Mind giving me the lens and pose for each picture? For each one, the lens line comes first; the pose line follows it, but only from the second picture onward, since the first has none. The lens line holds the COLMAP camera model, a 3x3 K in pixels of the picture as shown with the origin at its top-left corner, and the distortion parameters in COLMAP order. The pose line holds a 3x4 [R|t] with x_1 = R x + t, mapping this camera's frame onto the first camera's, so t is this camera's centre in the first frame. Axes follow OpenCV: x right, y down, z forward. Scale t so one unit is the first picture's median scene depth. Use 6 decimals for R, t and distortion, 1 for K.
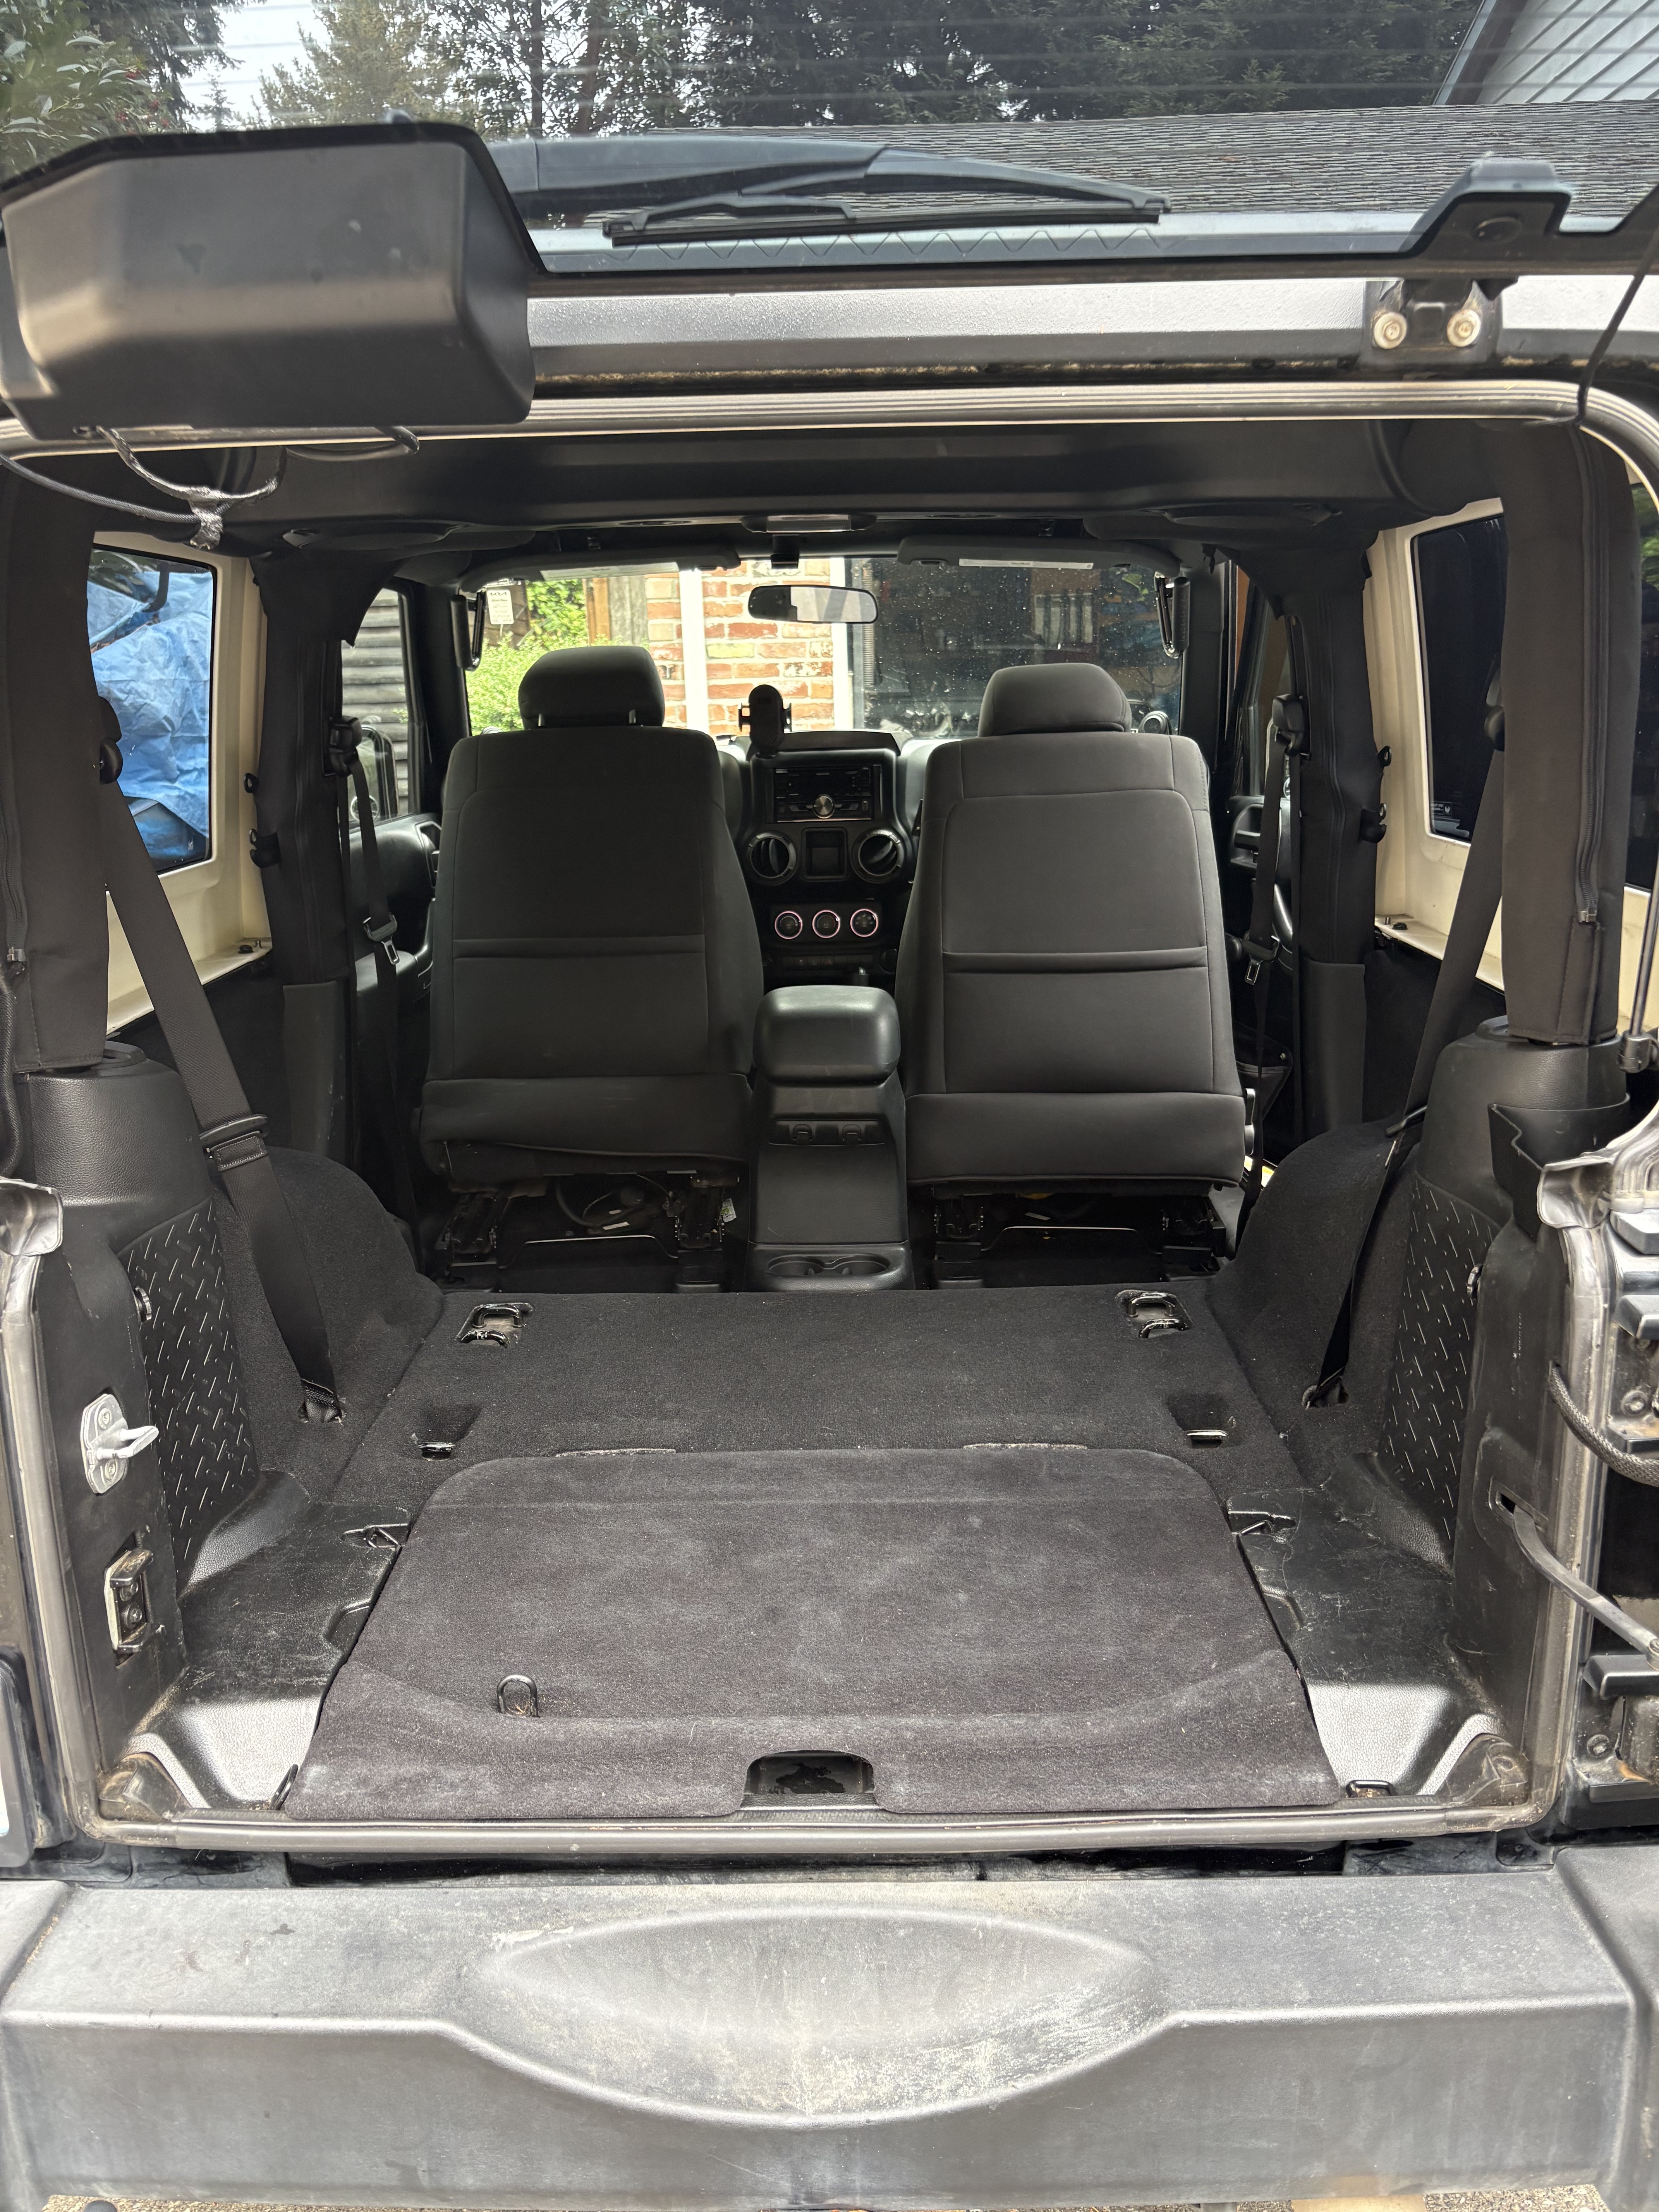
lens RADIAL K [[1660.3, 0, 829.5], [0, 1660.3, 1106.0], [0, 0, 1]] dist [0.050891, -0.060006]
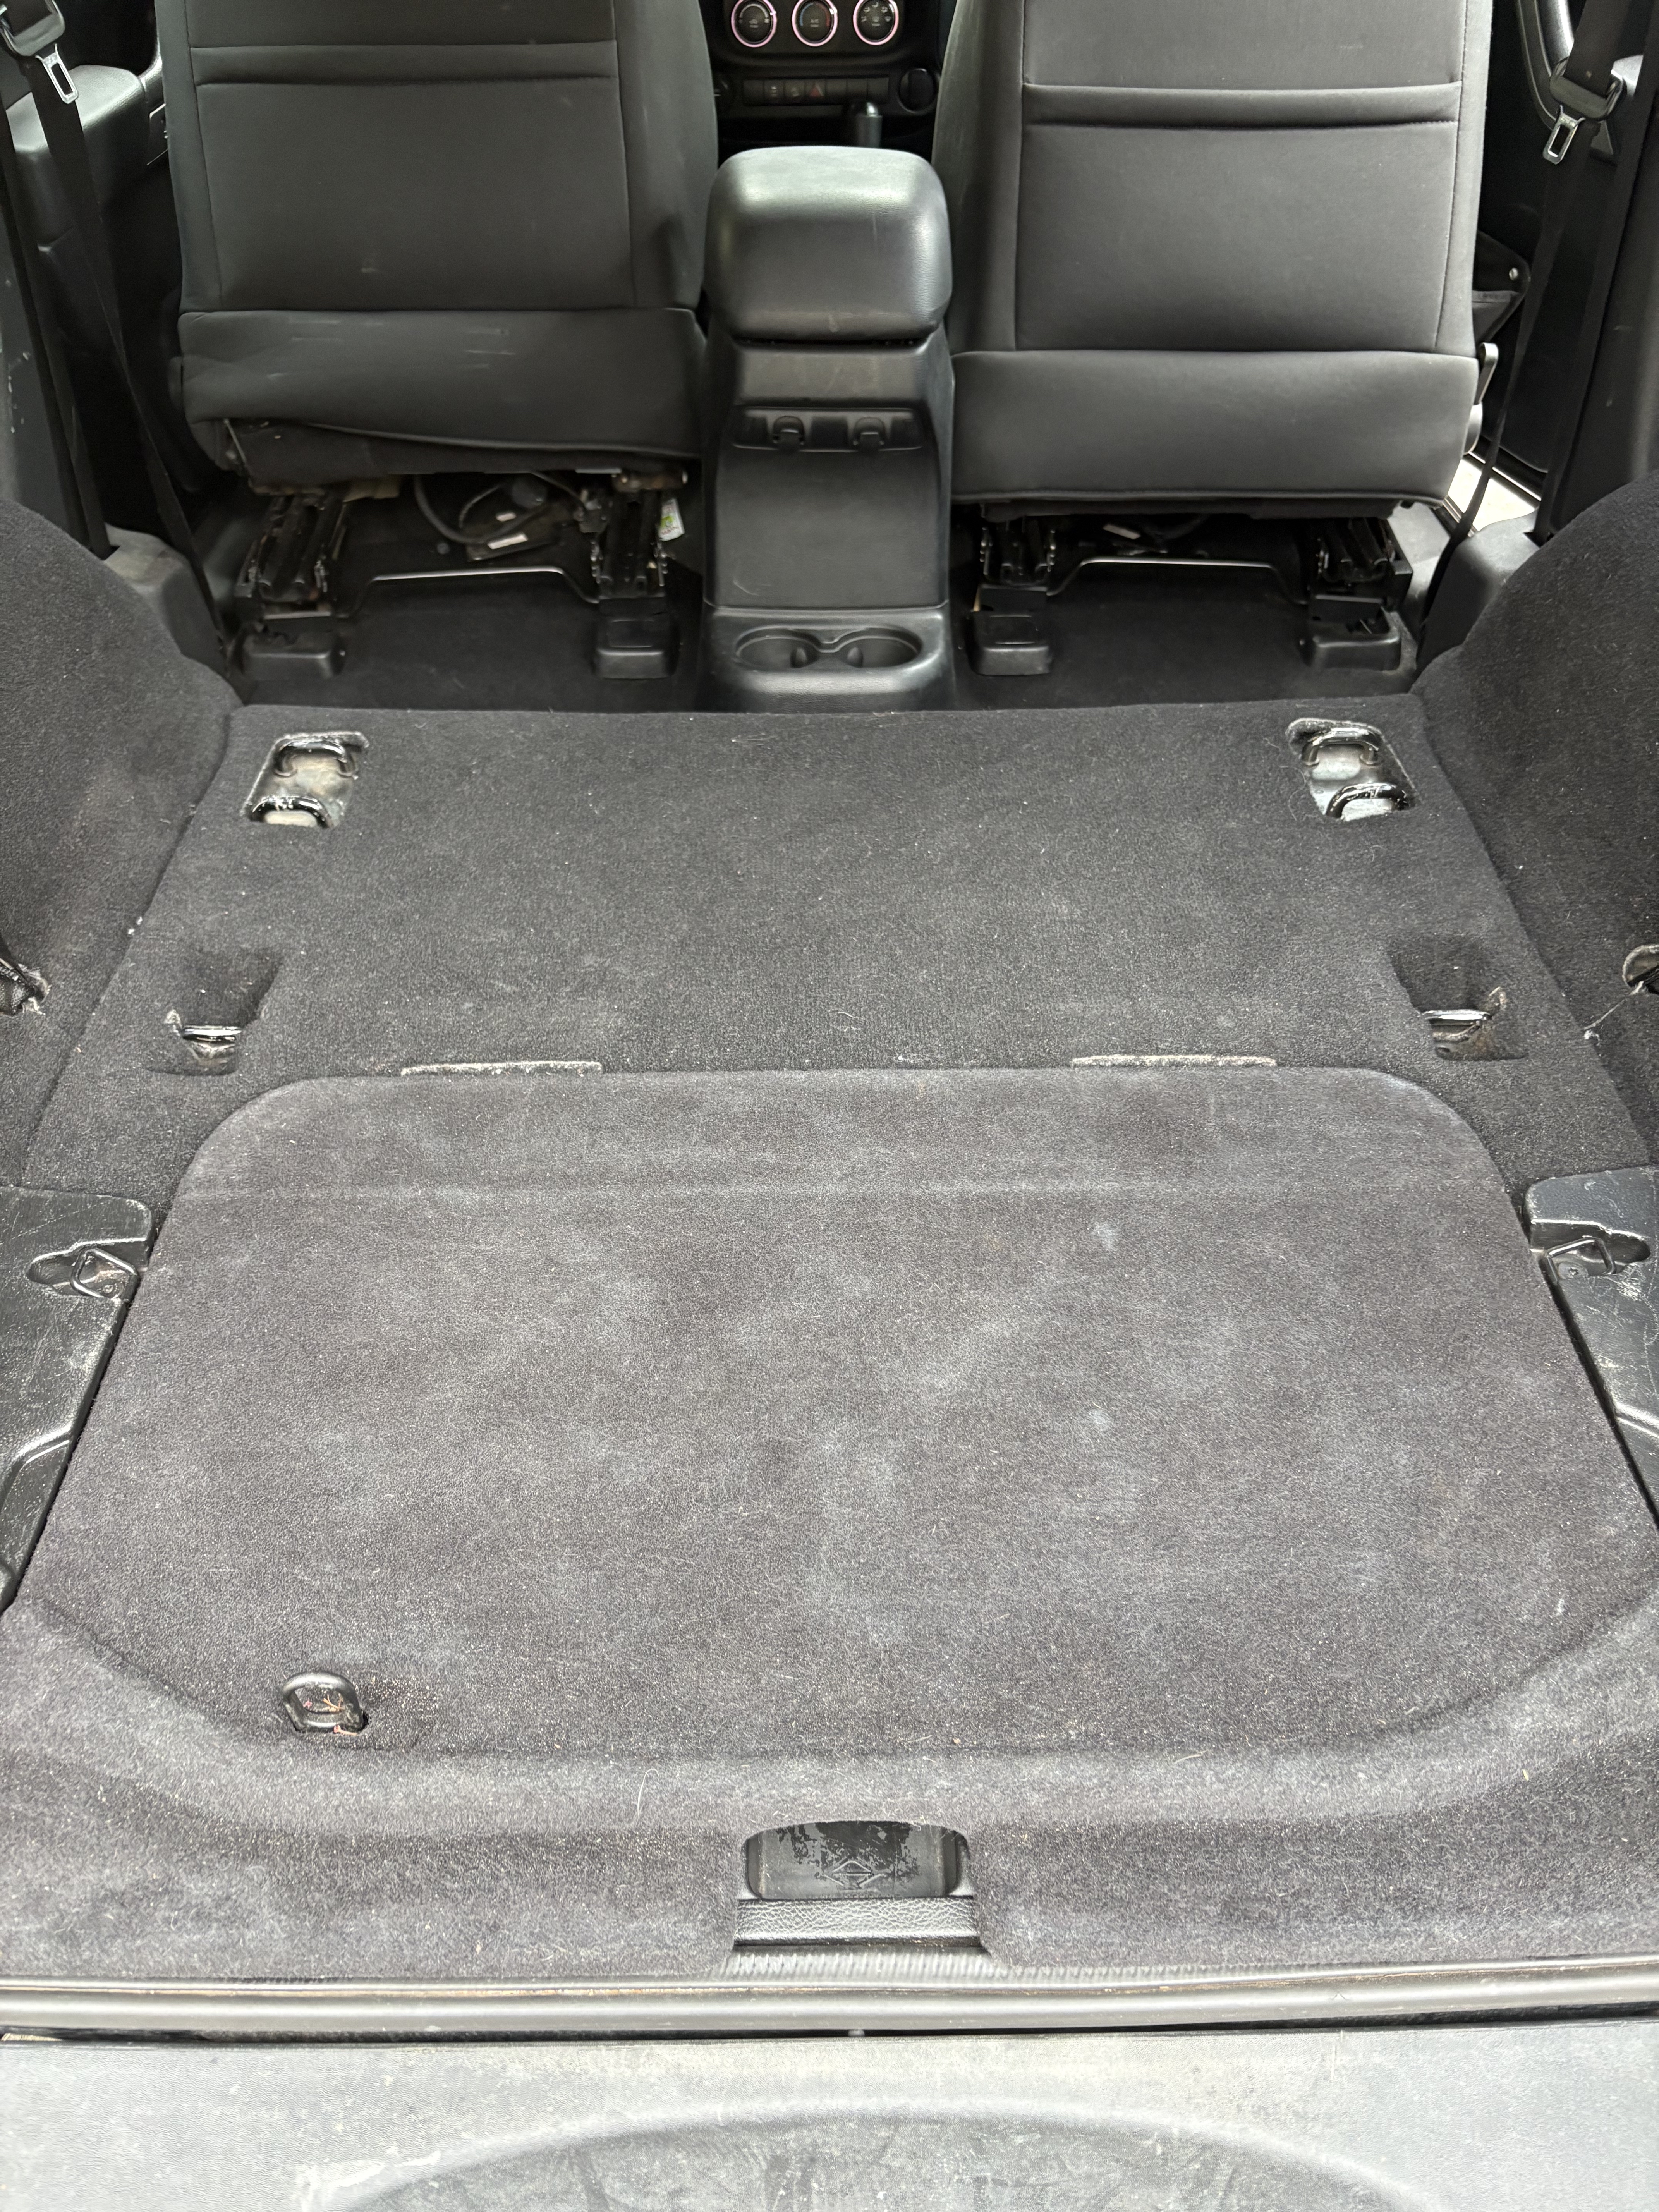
lens RADIAL K [[1660.3, 0, 829.5], [0, 1660.3, 1106.0], [0, 0, 1]] dist [0.050891, -0.060006]
pose [[0.999613, -0.001604, 0.027759, -0.026484], [-0.011096, 0.892380, 0.451148, -0.056033], [-0.025495, -0.451282, 0.892017, 0.463672]]
